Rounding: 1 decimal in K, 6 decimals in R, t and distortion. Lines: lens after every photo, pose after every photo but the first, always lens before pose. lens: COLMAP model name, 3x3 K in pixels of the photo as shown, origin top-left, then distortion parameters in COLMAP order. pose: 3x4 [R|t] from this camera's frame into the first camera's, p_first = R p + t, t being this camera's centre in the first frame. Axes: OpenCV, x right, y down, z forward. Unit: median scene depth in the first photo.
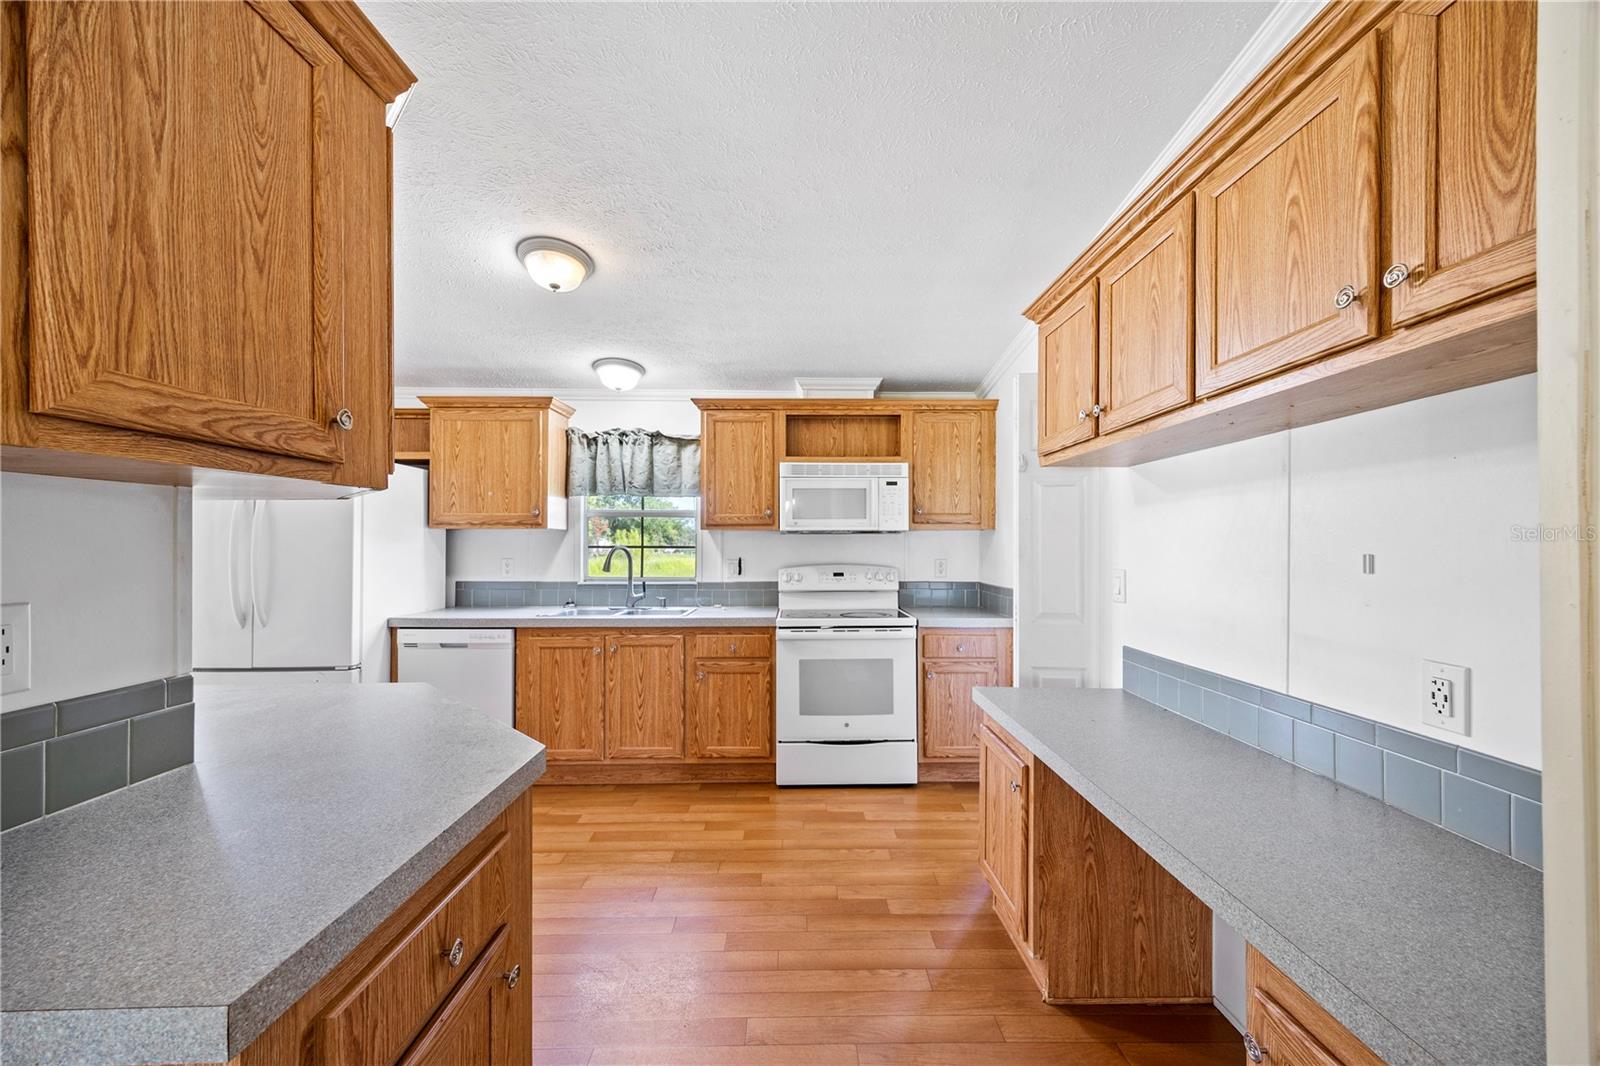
lens RADIAL K [[594.2, 0, 802.3], [0, 594.2, 544.9], [0, 0, 1]] dist [0.000393, -0.000022]
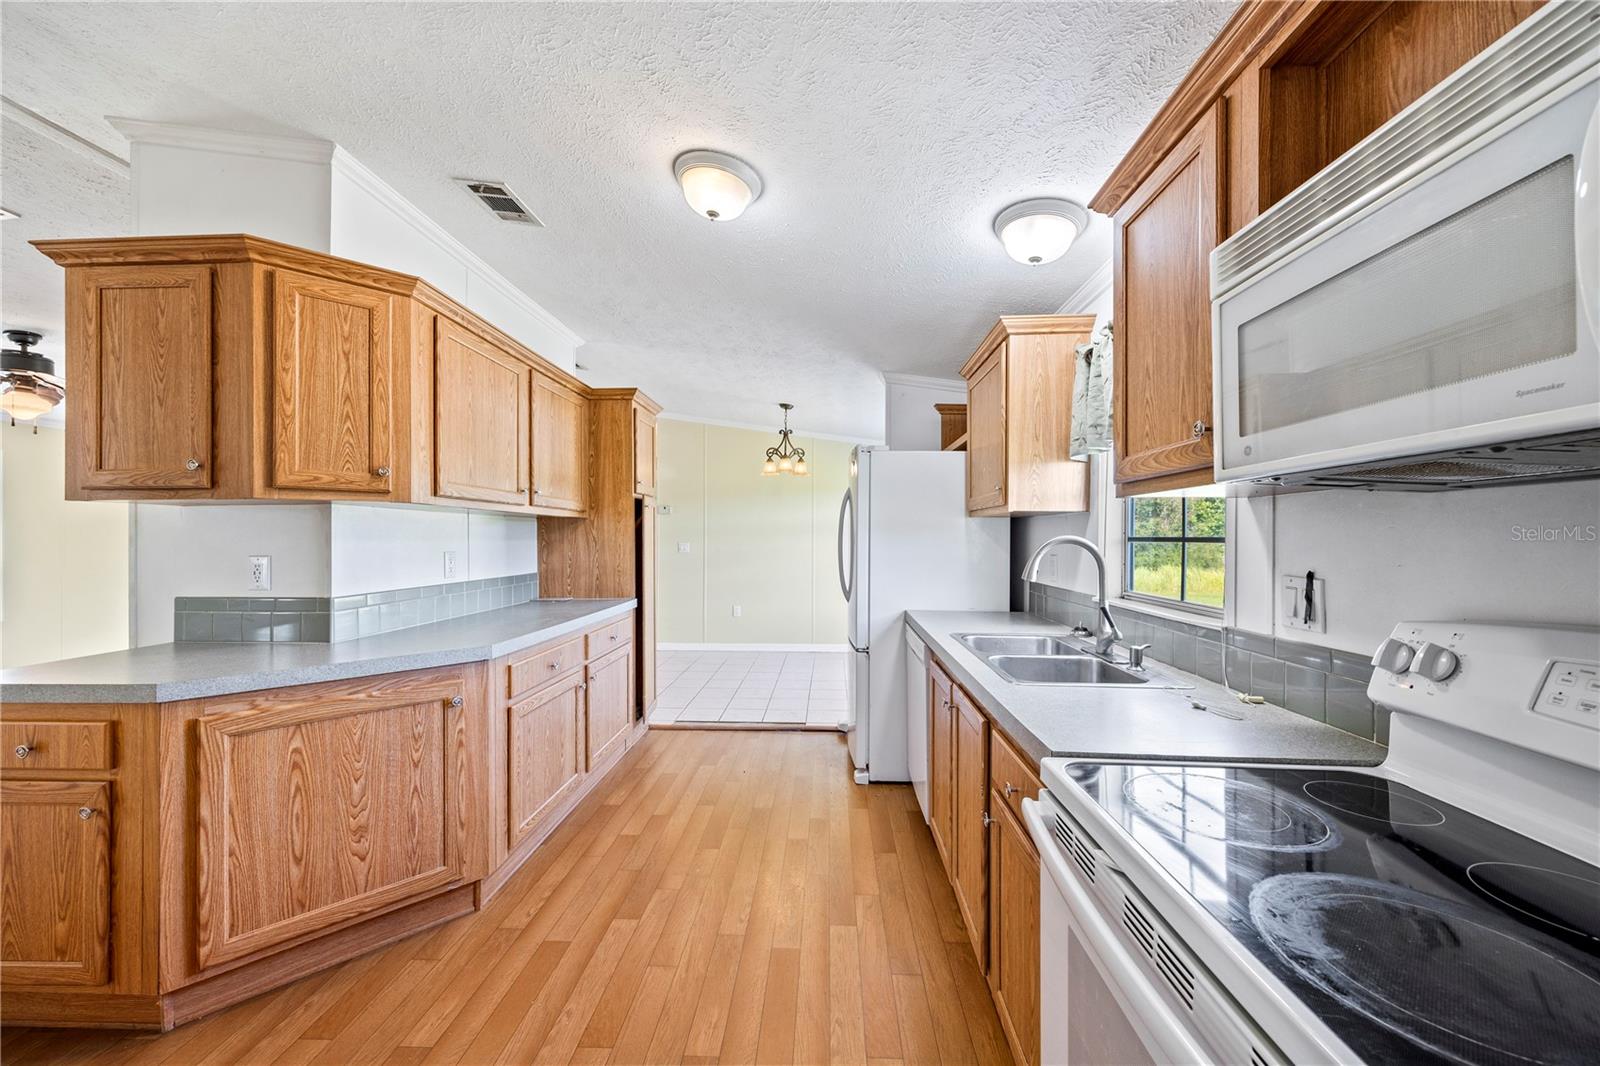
lens RADIAL K [[594.2, 0, 806.9], [0, 594.2, 535.7], [0, 0, 1]] dist [0.000393, -0.000022]
pose [[-0.047186, -0.003562, -0.998880, 0.266028], [-0.001612, 0.999993, -0.003490, 0.003659], [0.998885, 0.001446, -0.047191, 0.810410]]
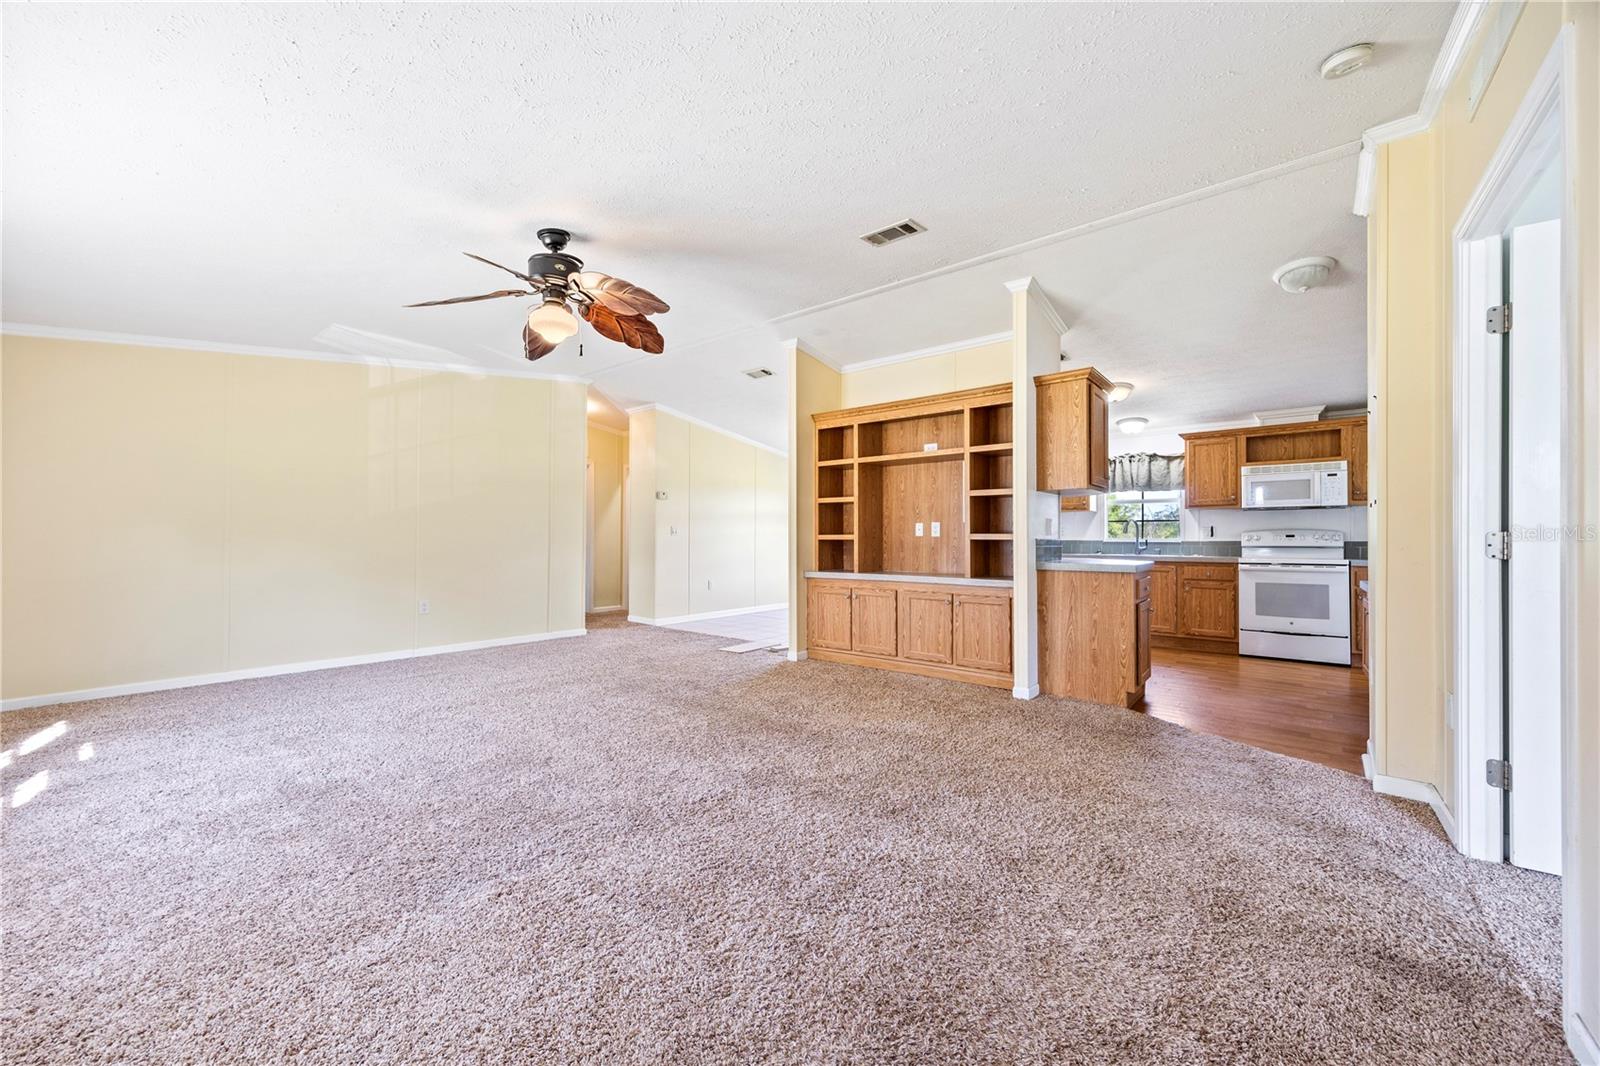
lens RADIAL K [[594.2, 0, 803.3], [0, 594.2, 535.4], [0, 0, 1]] dist [0.000393, -0.000022]
pose [[0.771117, -0.002033, -0.636690, 0.073294], [-0.000644, 0.999992, -0.003973, 0.058878], [0.636693, 0.003474, 0.771109, -1.040692]]
